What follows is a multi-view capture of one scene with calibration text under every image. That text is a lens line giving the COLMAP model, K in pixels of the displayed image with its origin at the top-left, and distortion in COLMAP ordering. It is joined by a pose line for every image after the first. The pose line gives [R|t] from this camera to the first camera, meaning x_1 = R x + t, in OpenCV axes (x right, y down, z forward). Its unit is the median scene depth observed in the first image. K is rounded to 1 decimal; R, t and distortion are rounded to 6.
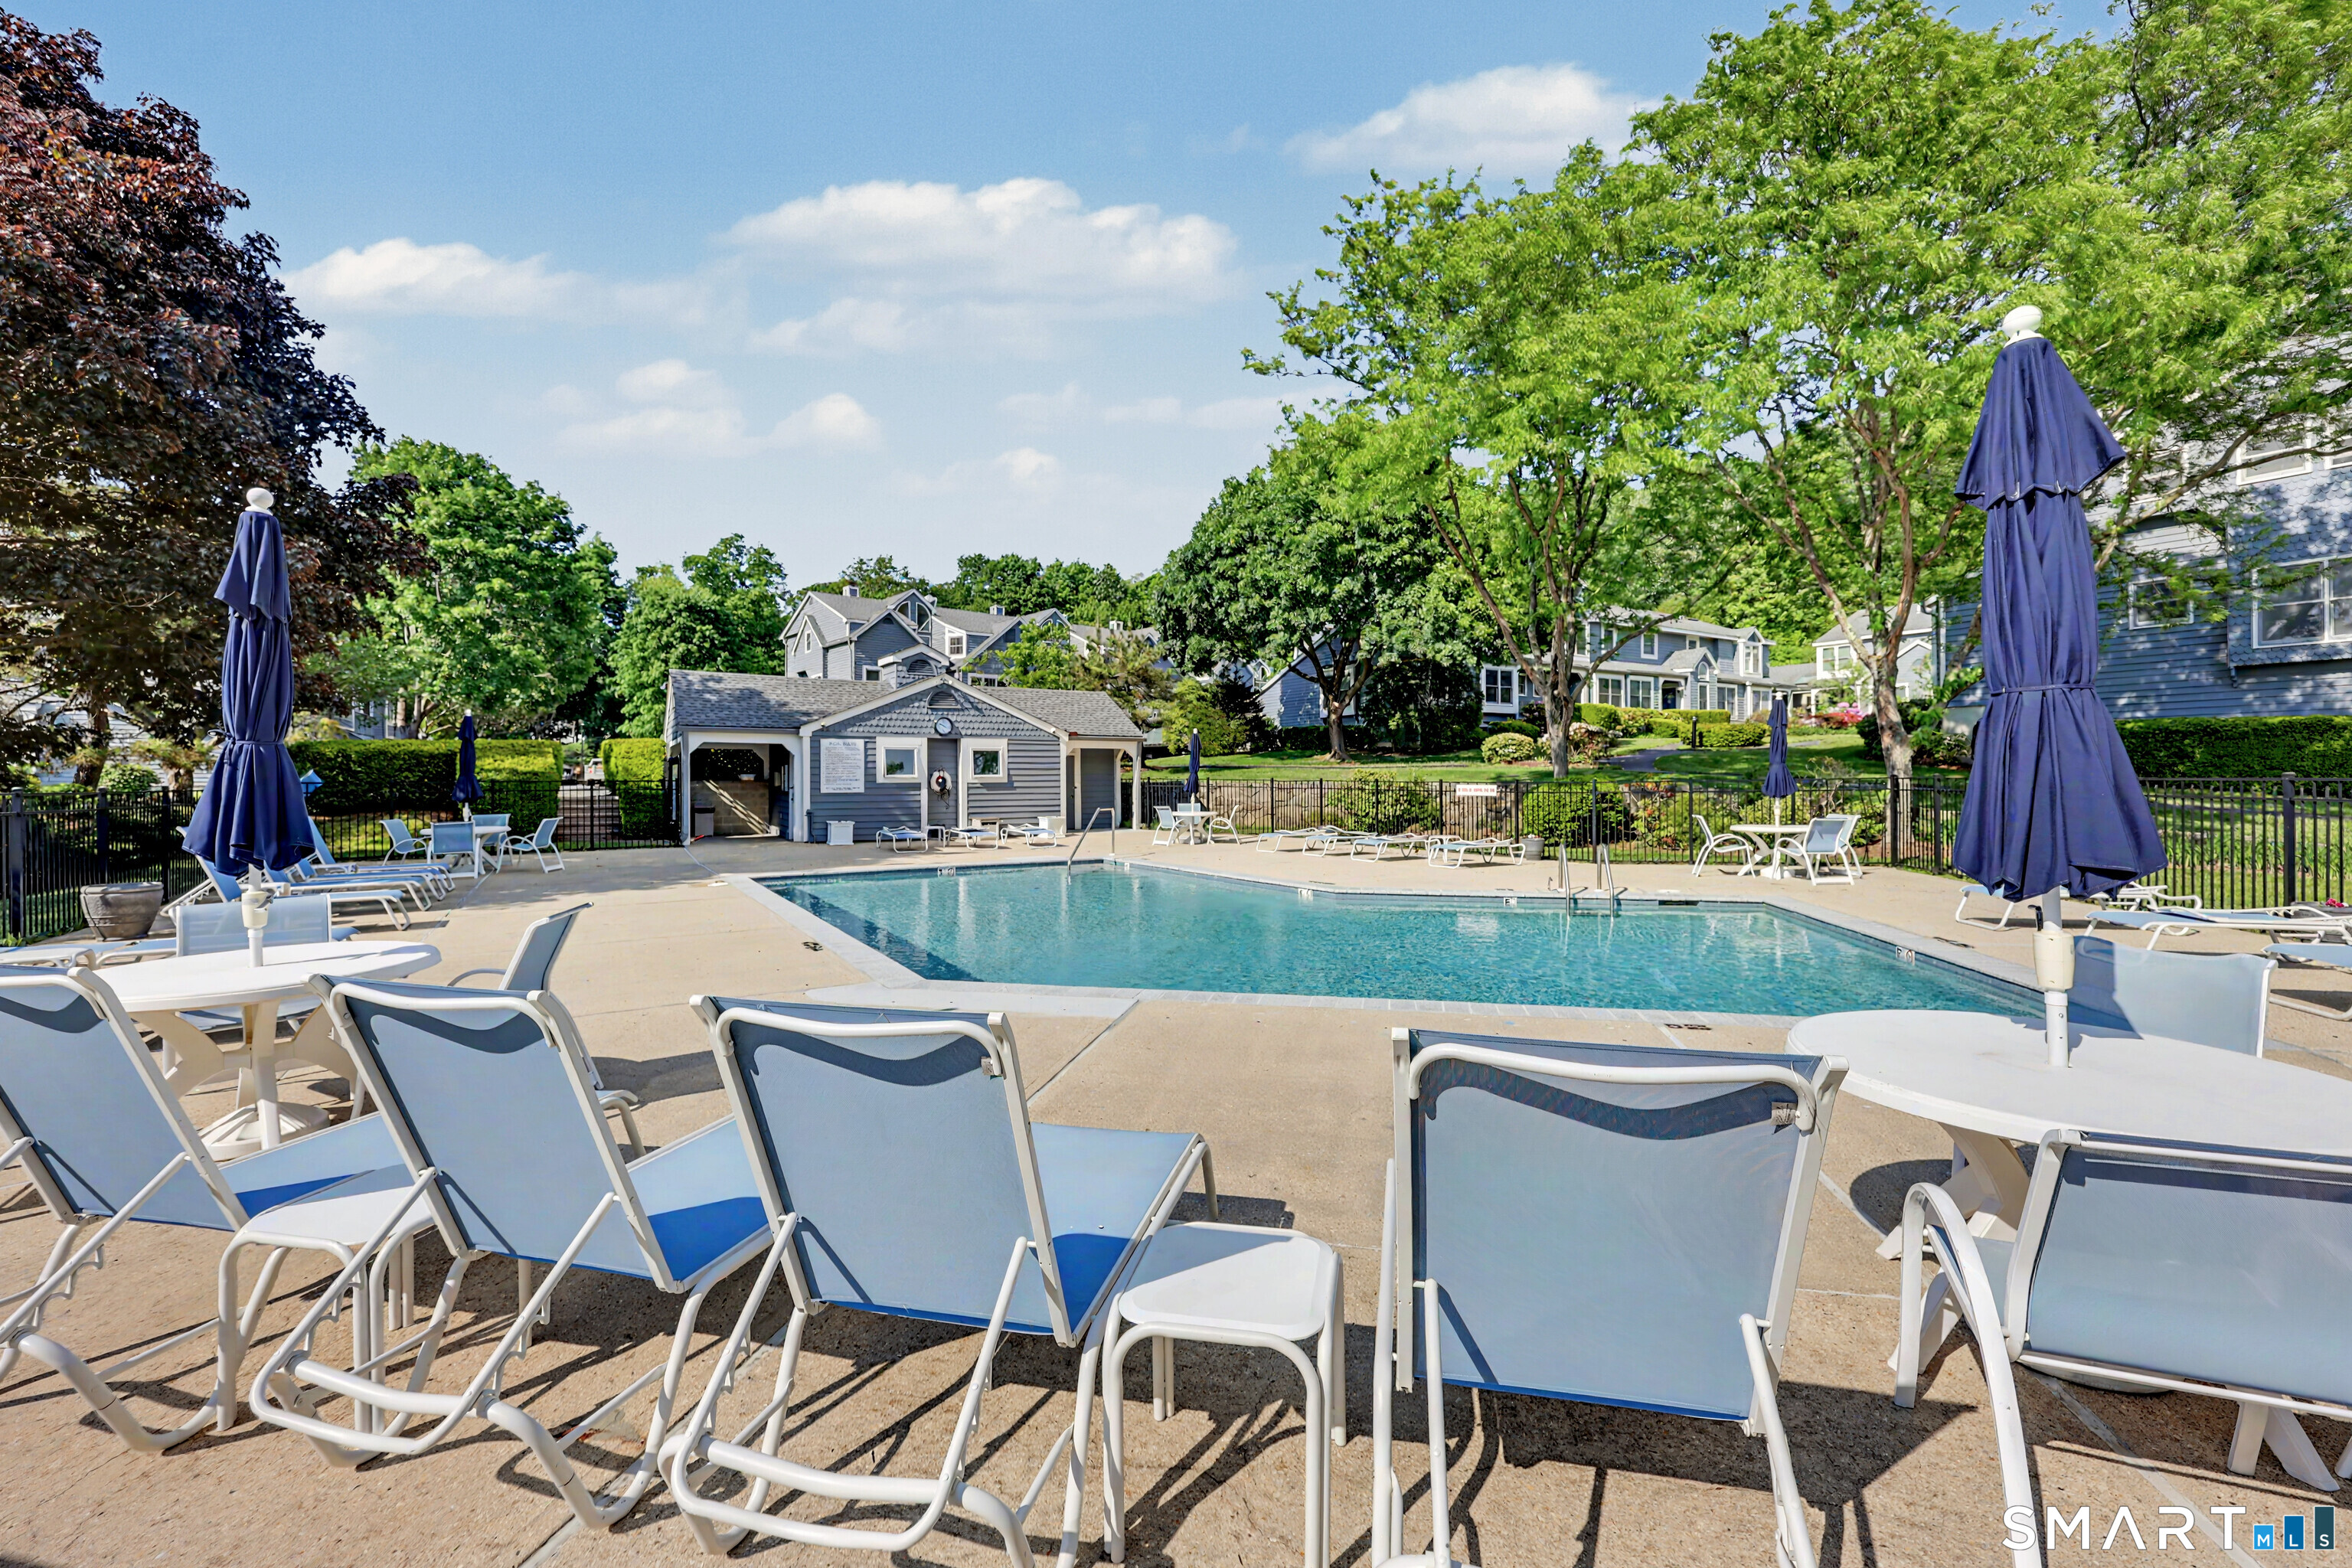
lens RADIAL K [[955.6, 0, 1176.0], [0, 955.6, 784.0], [0, 0, 1]] dist [-0.027069, -0.000113]
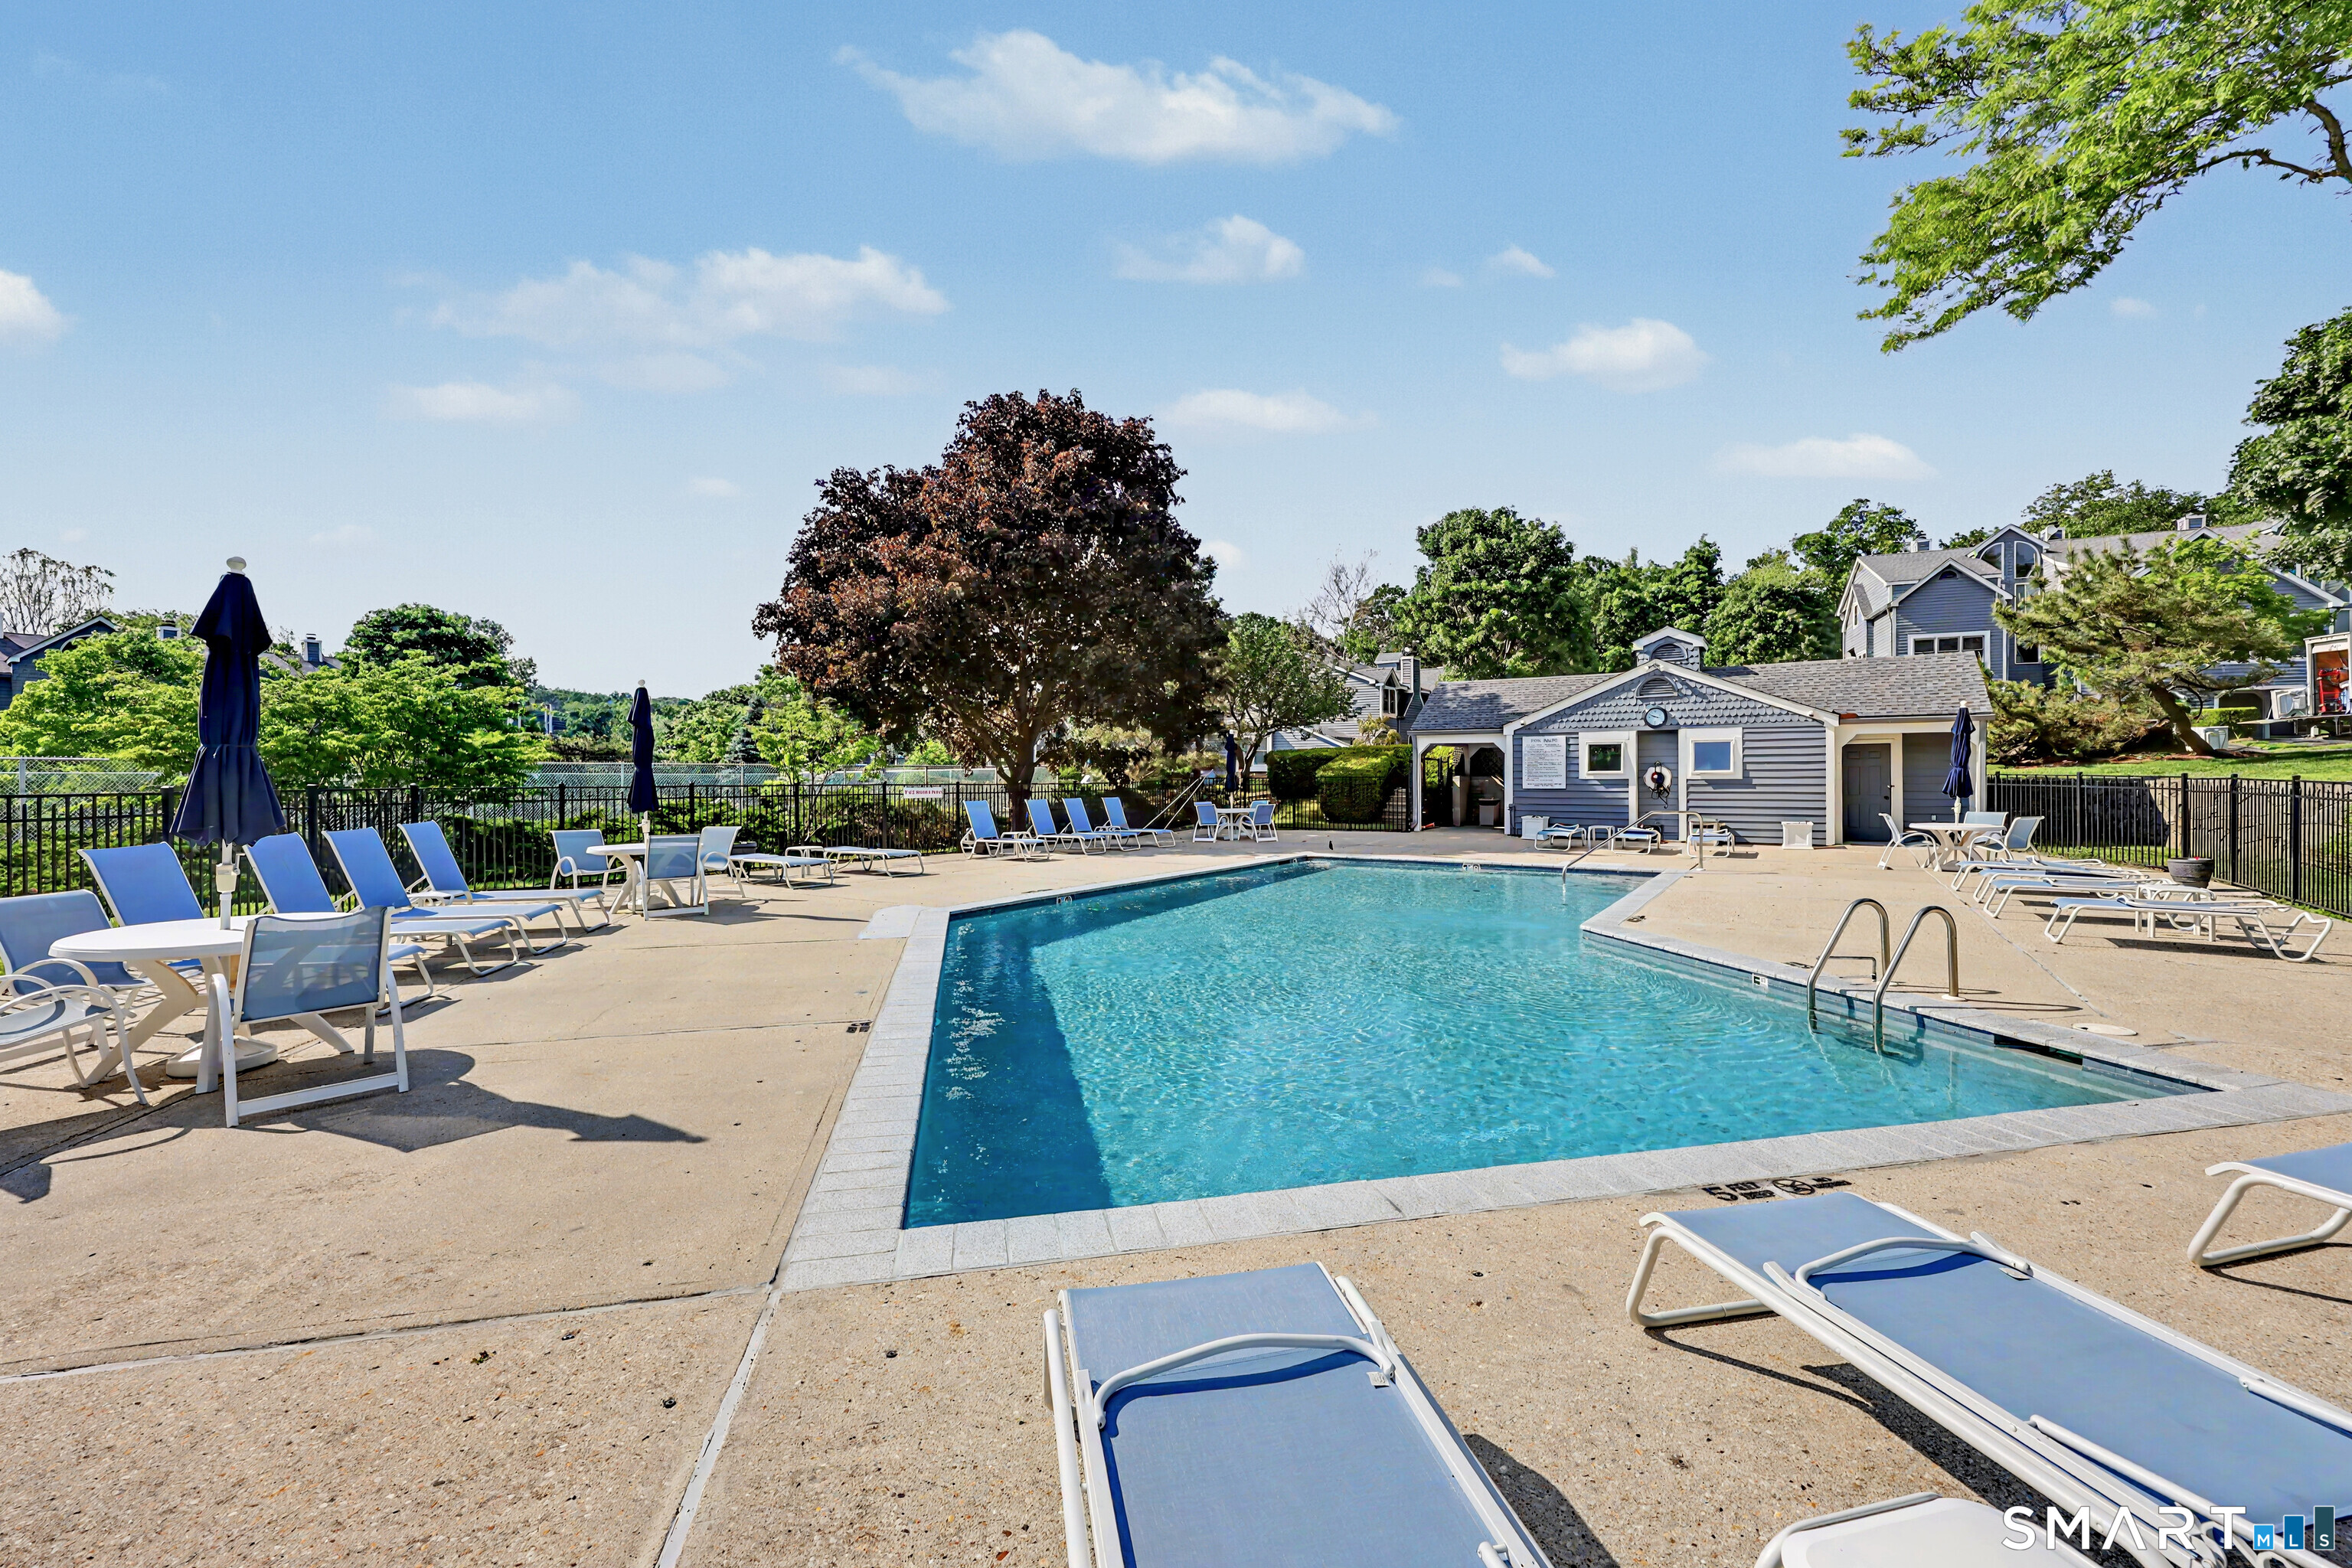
lens RADIAL K [[952.7, 0, 1190.3], [0, 952.7, 778.6], [0, 0, 1]] dist [0.001689, -0.000440]
pose [[0.414239, 0.003051, -0.910163, 0.384455], [-0.002271, 0.999995, 0.002318, -0.002907], [0.910165, 0.001106, 0.414244, 0.215699]]
